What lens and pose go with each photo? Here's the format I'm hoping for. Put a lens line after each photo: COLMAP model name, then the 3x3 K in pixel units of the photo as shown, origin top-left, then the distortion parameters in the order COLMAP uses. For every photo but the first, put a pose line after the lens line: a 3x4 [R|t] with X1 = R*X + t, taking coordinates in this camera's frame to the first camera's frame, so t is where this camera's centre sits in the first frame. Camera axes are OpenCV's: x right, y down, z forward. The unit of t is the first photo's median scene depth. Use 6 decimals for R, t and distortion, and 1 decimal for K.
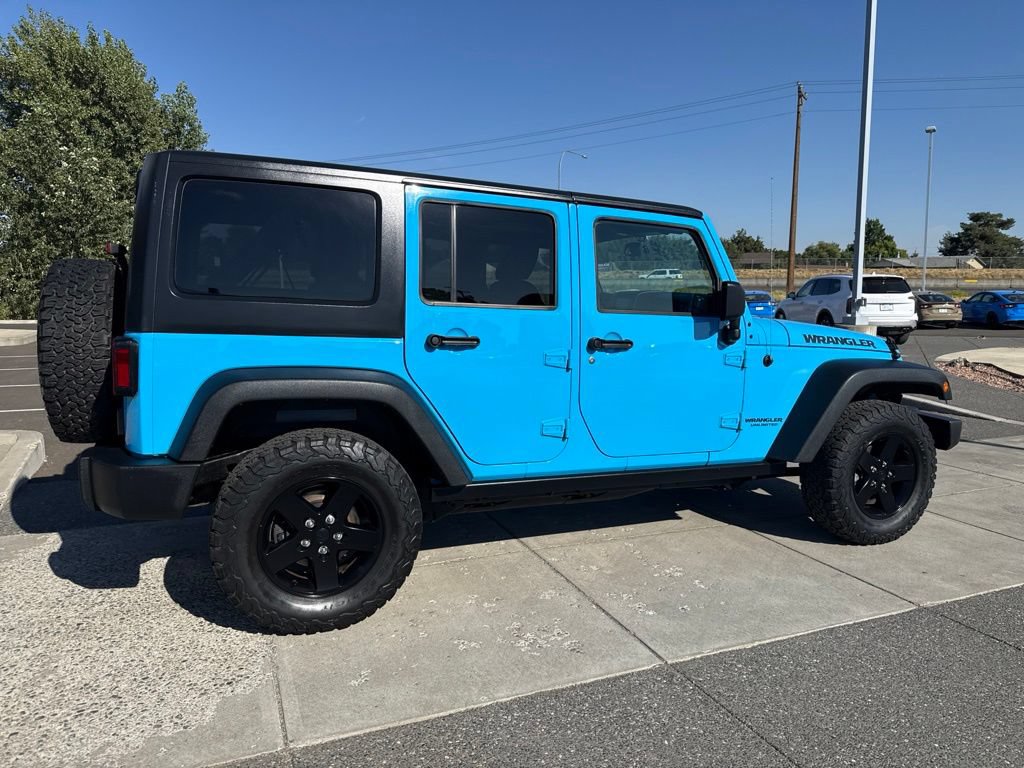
lens RADIAL K [[722.9, 0, 512.0], [0, 722.9, 384.0], [0, 0, 1]] dist [0.045464, -0.061863]
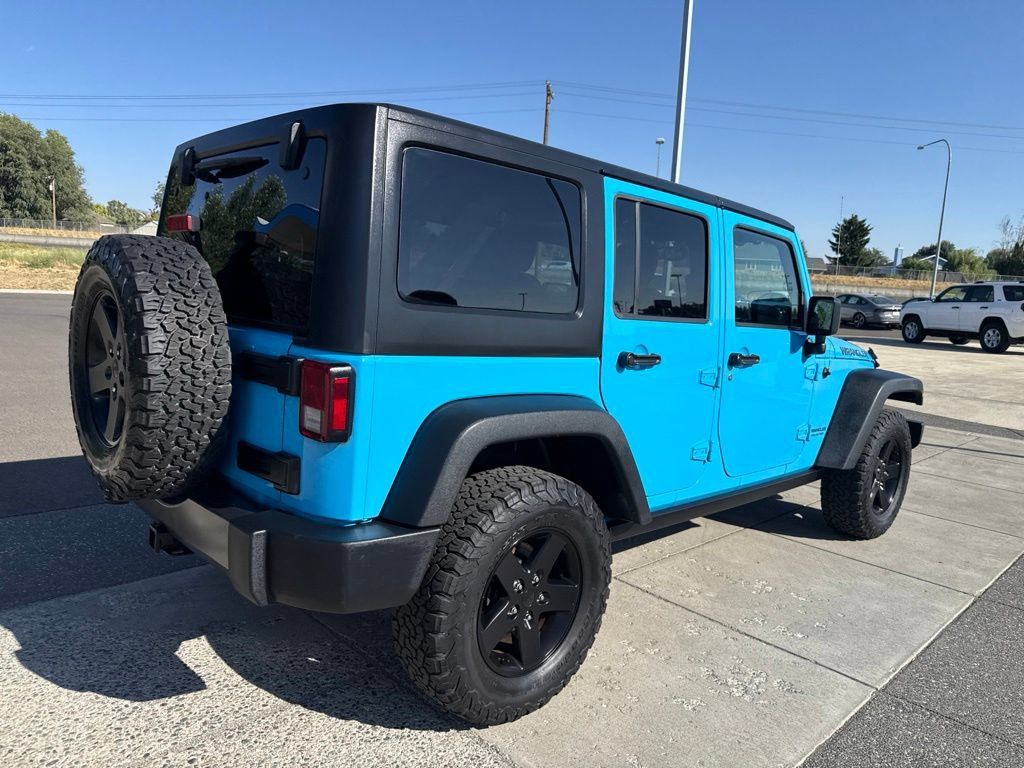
lens RADIAL K [[731.5, 0, 509.9], [0, 731.5, 388.1], [0, 0, 1]] dist [0.003090, -0.003052]
pose [[0.931911, -0.008950, 0.362576, -0.469908], [-0.002994, 0.999472, 0.032369, -0.045209], [-0.362674, -0.031250, 0.931392, 0.202936]]
